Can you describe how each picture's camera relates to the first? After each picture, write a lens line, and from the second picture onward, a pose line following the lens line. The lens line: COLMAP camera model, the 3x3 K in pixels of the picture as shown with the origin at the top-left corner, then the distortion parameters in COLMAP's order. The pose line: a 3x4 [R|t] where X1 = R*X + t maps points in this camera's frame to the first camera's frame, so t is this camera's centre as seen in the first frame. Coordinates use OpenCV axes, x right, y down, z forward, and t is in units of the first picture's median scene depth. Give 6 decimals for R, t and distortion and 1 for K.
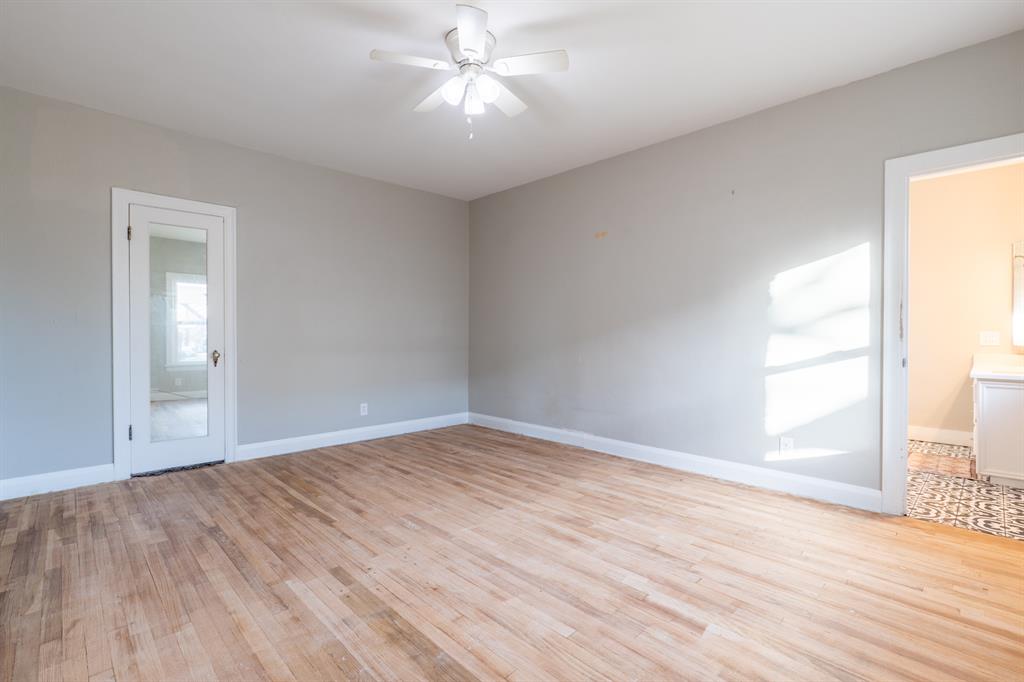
lens RADIAL K [[465.3, 0, 509.8], [0, 465.3, 338.1], [0, 0, 1]] dist [-0.009766, 0.000345]
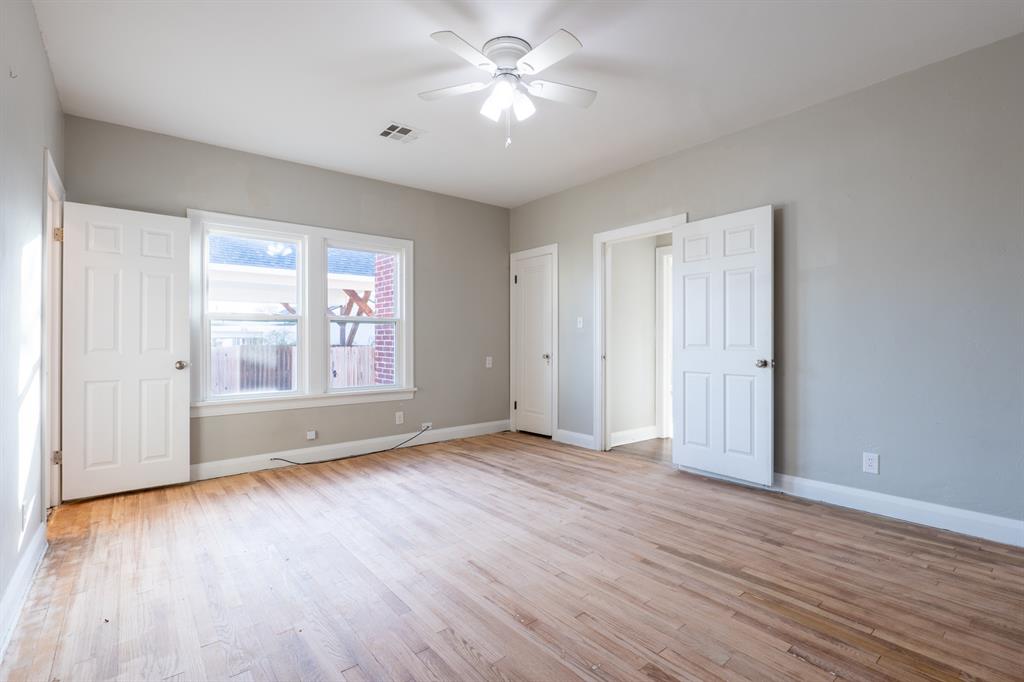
lens RADIAL K [[473.4, 0, 515.4], [0, 473.4, 339.2], [0, 0, 1]] dist [-0.011986, 0.000456]
pose [[-0.996727, 0.003139, 0.080782, -0.159516], [0.003555, 0.999981, 0.004997, -0.016312], [-0.080765, 0.005268, -0.996719, 1.761958]]
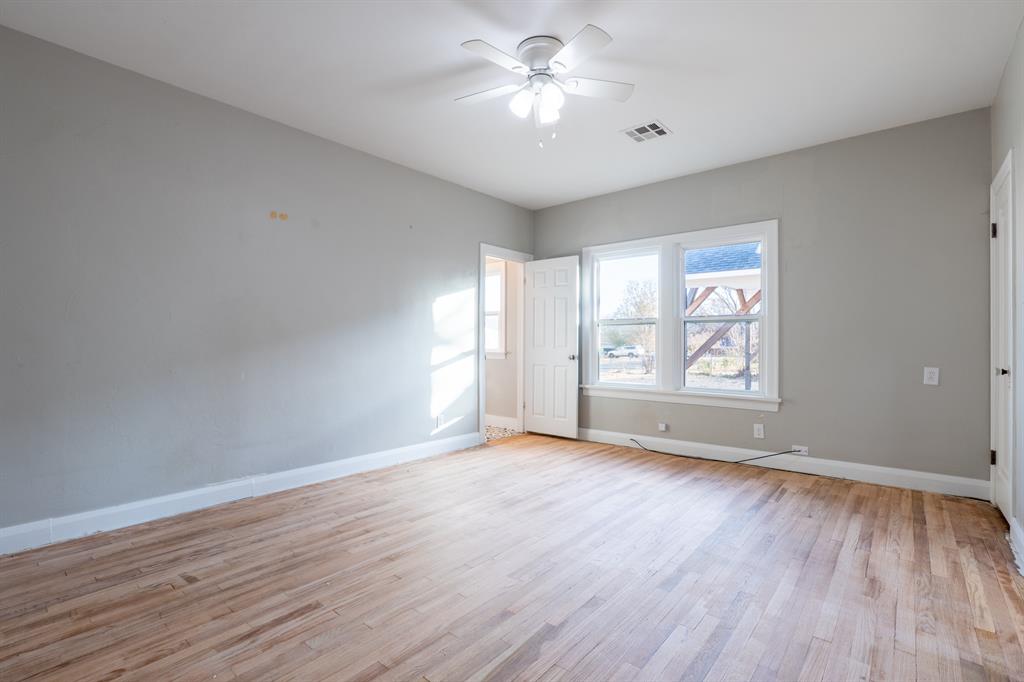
lens RADIAL K [[473.4, 0, 515.4], [0, 473.4, 339.2], [0, 0, 1]] dist [-0.011986, 0.000456]
pose [[-0.101832, 0.003935, 0.994794, -0.949839], [0.008143, 0.999962, -0.003122, -0.010220], [-0.994768, 0.007783, -0.101860, 1.012310]]
